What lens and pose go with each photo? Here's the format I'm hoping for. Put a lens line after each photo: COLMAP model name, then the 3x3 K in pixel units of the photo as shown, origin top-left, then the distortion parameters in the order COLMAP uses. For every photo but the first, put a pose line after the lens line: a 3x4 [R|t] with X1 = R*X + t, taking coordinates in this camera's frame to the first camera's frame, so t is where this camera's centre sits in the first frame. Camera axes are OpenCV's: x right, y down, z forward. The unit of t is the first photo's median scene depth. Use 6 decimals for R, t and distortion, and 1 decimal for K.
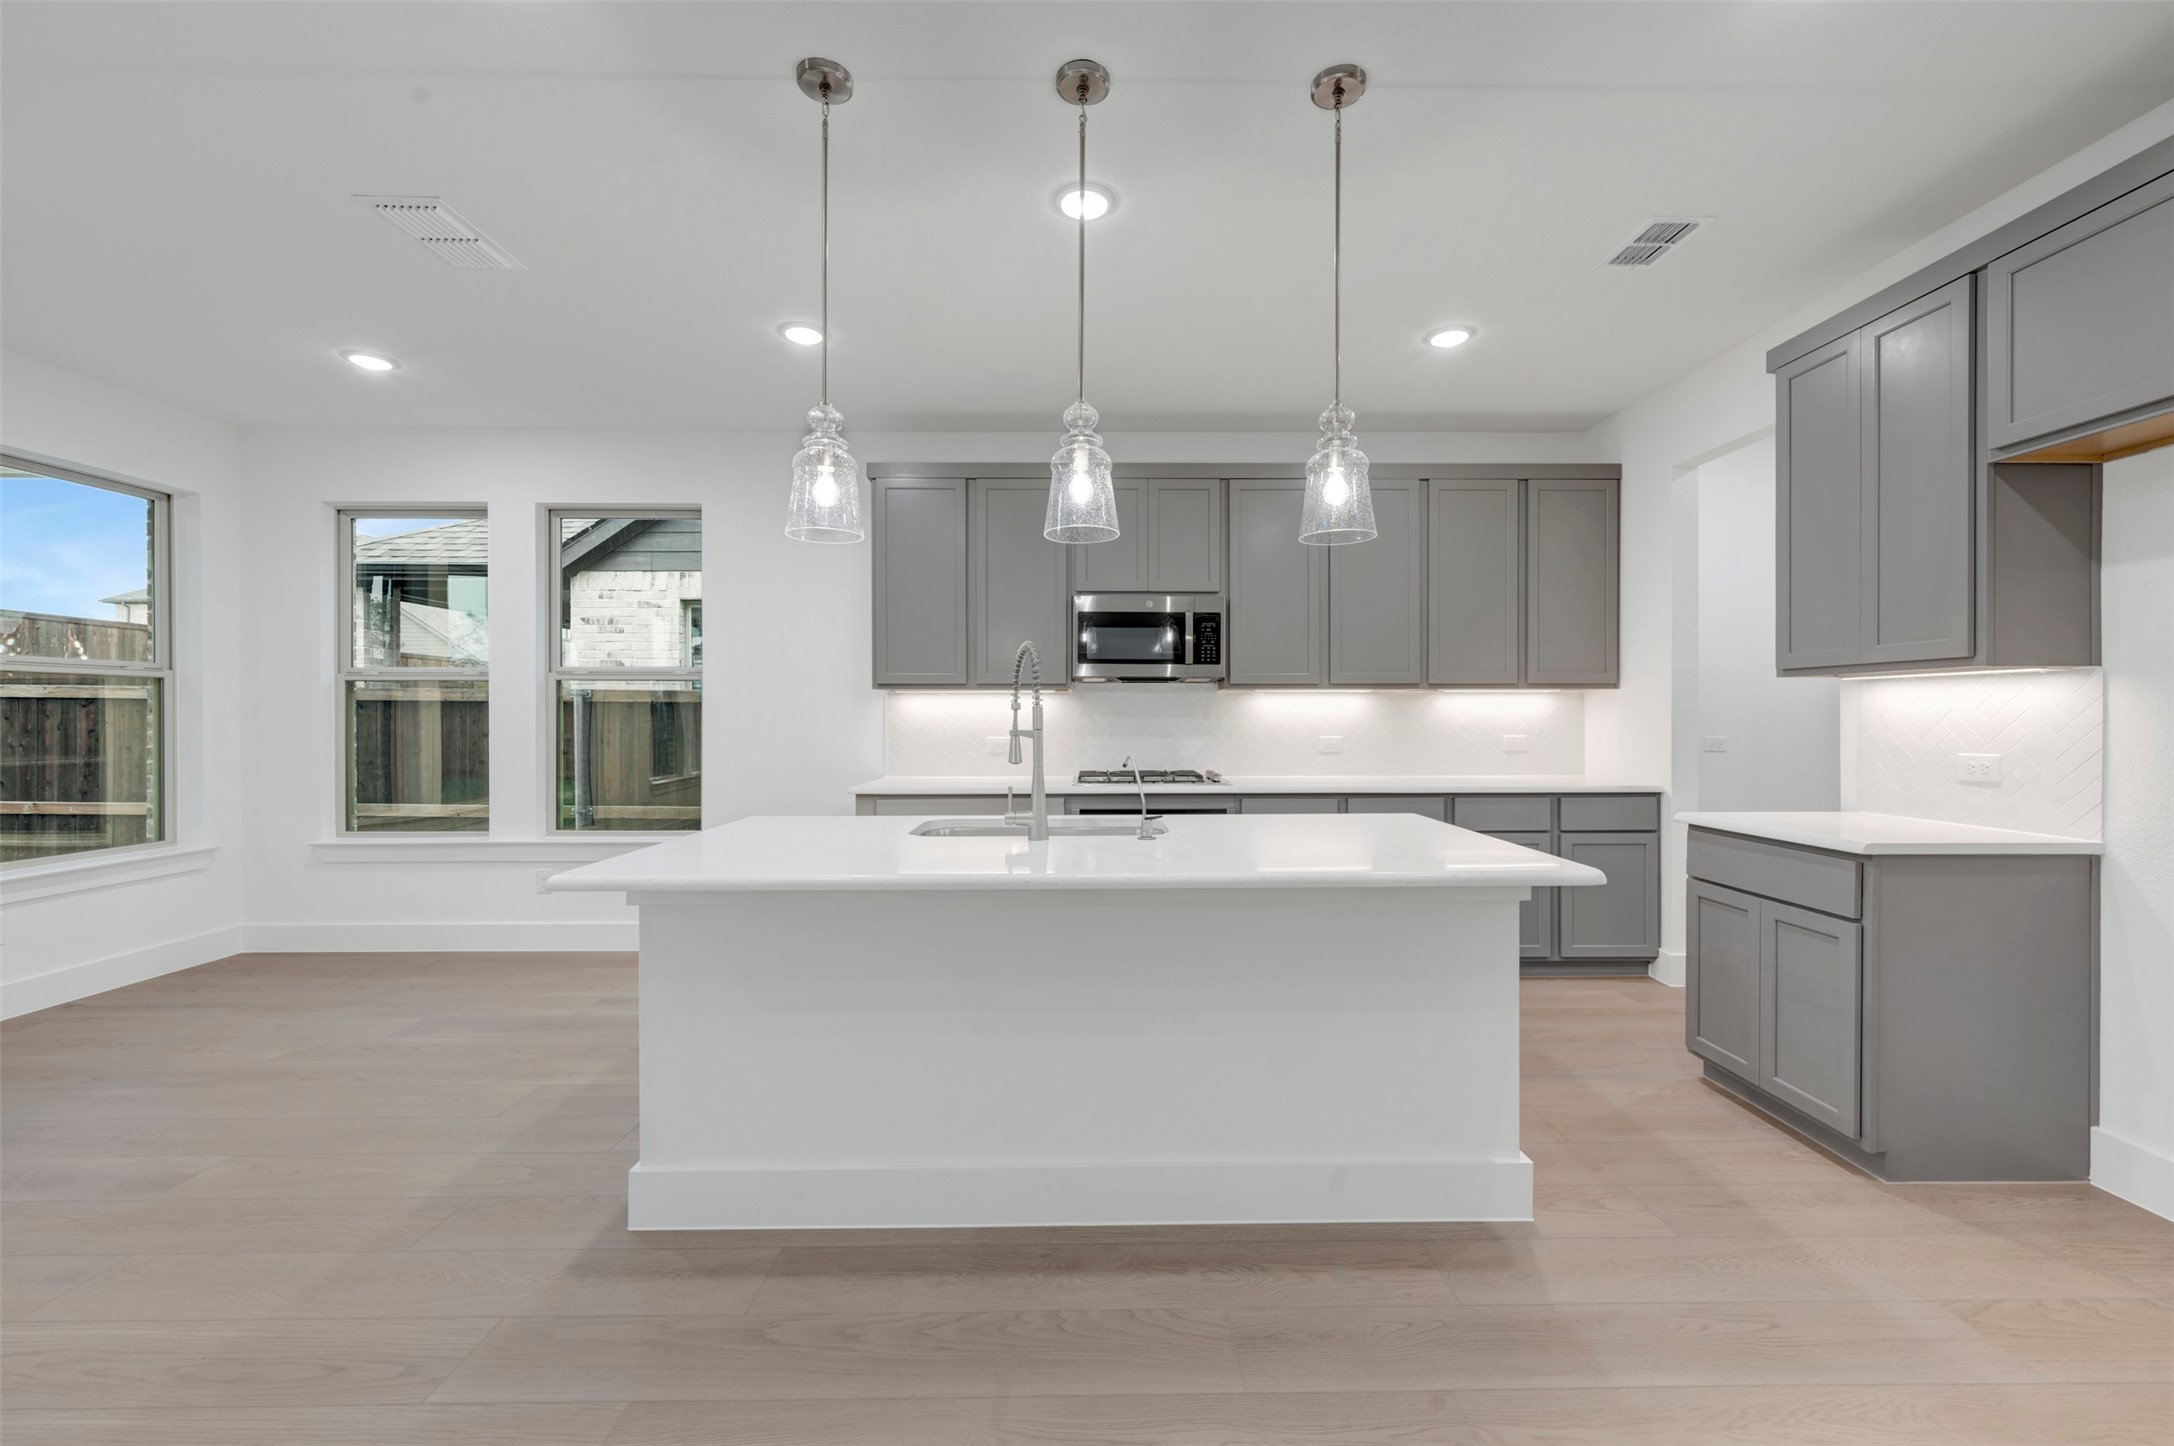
lens RADIAL K [[869.0, 0, 1104.5], [0, 869.0, 714.5], [0, 0, 1]] dist [0.005398, -0.001324]
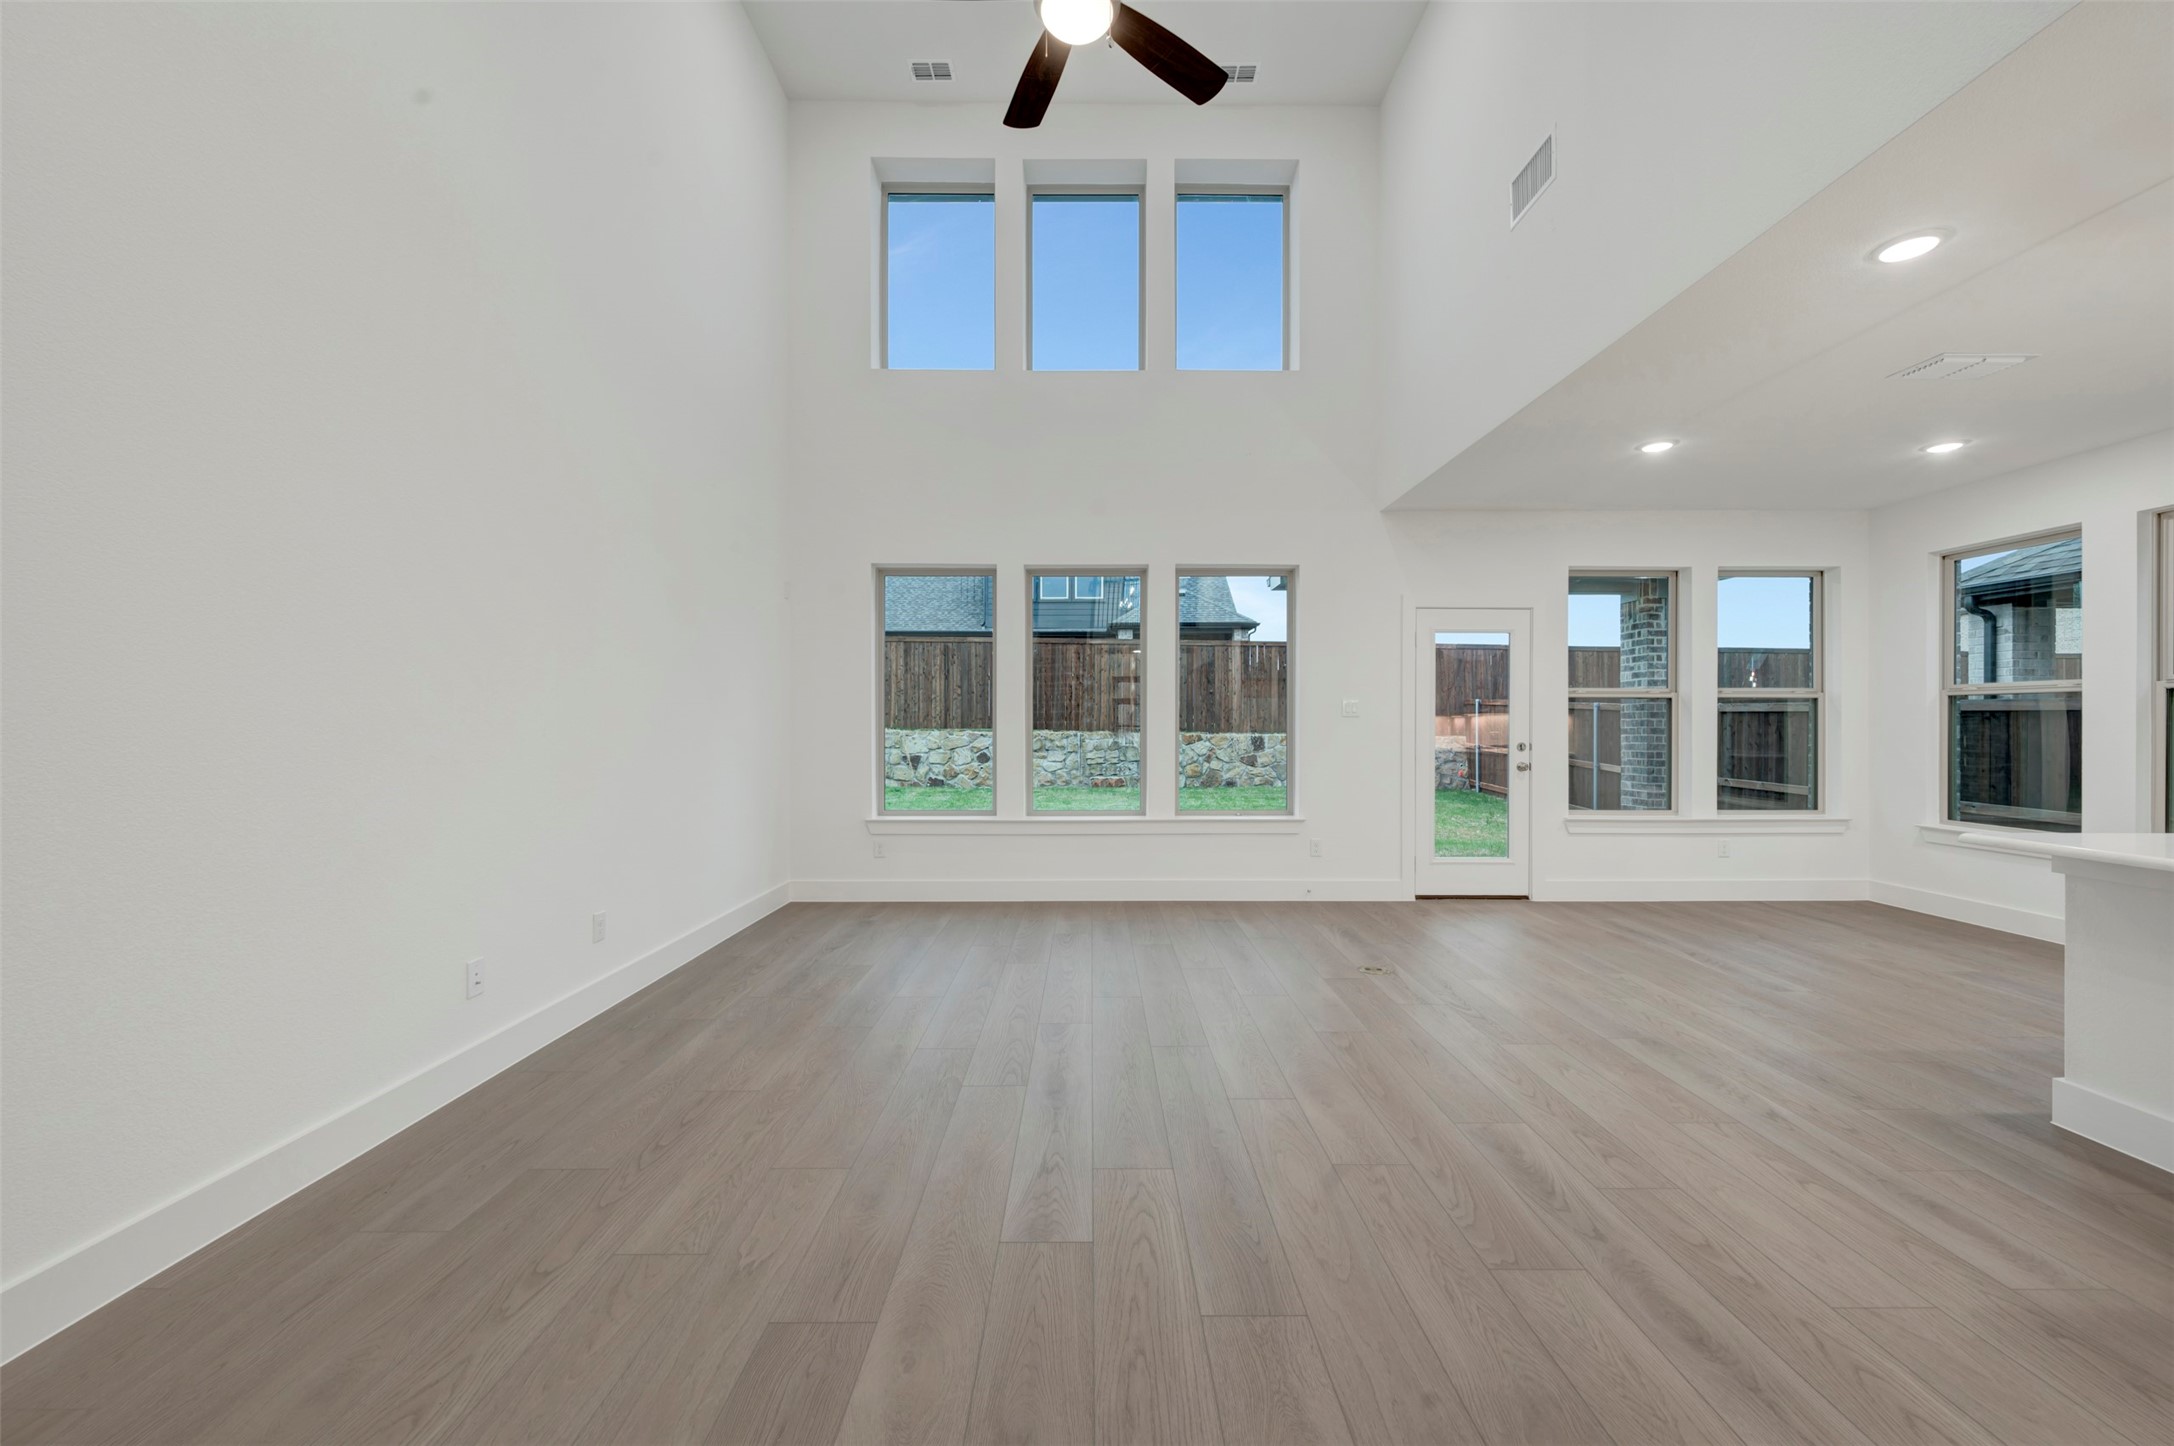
lens RADIAL K [[869.0, 0, 1105.7], [0, 869.0, 728.2], [0, 0, 1]] dist [0.005398, -0.001324]
pose [[0.014446, 0.007790, -0.999865, 0.338312], [-0.002719, 0.999966, 0.007752, 0.000536], [0.999892, 0.002606, 0.014467, -0.196596]]
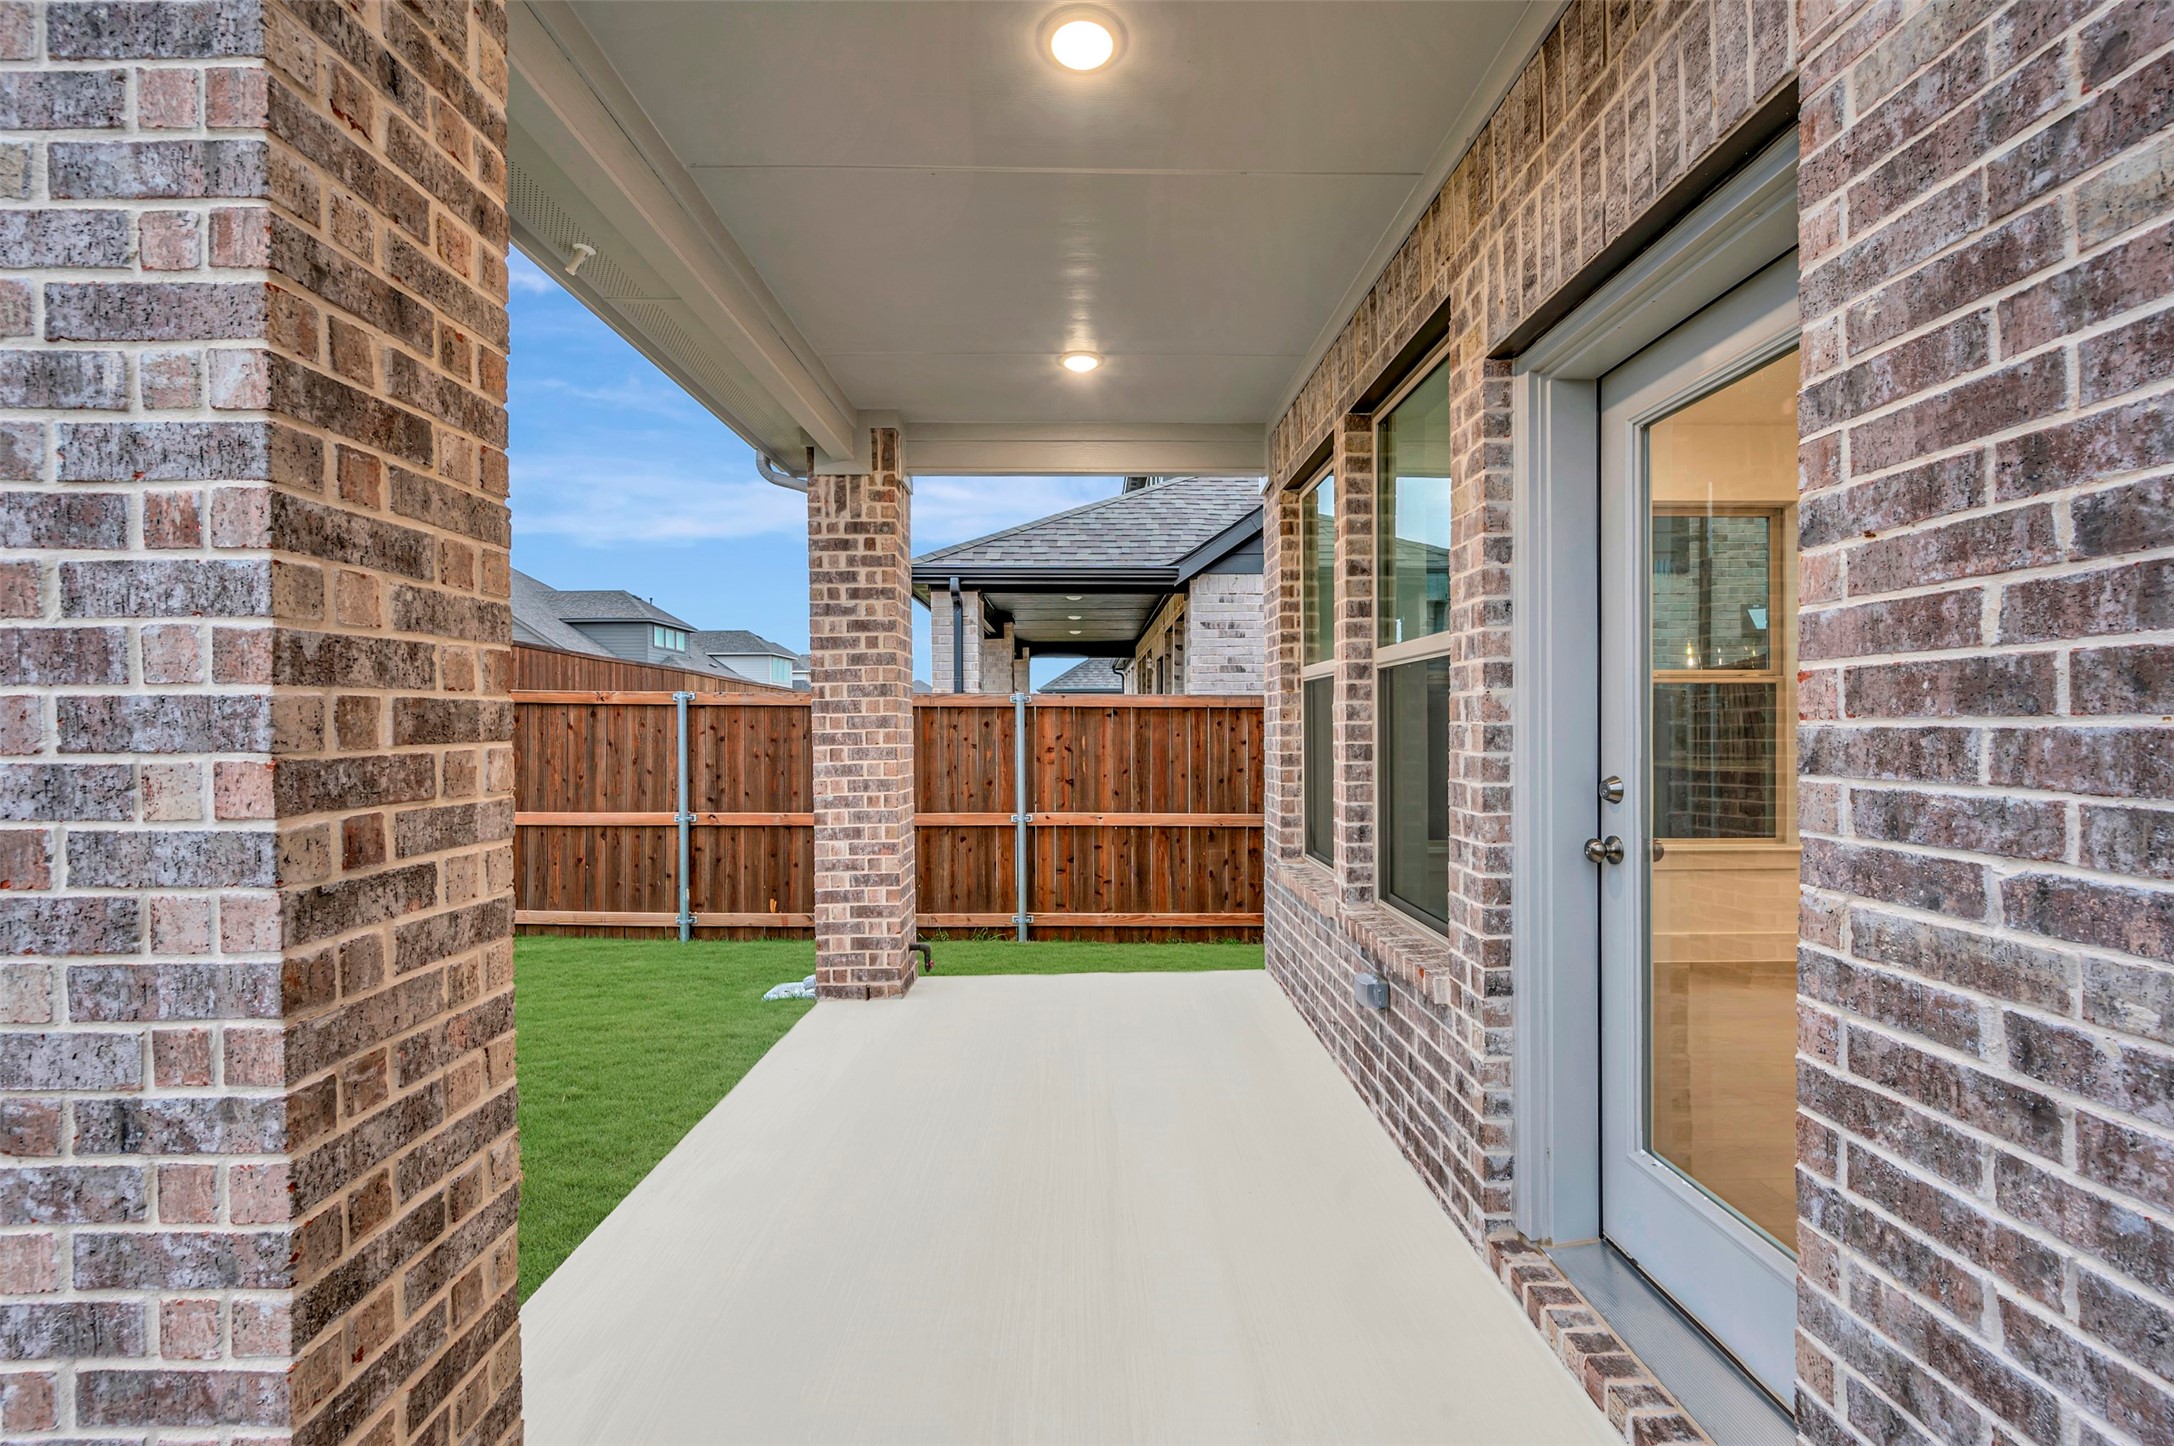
lens RADIAL K [[869.0, 0, 1083.3], [0, 869.0, 727.9], [0, 0, 1]] dist [0.005398, -0.001324]
pose [[0.999972, -0.005259, 0.005256, -1.391314], [0.005242, 0.999981, 0.003253, 0.005806], [-0.005273, -0.003226, 0.999981, 0.057091]]
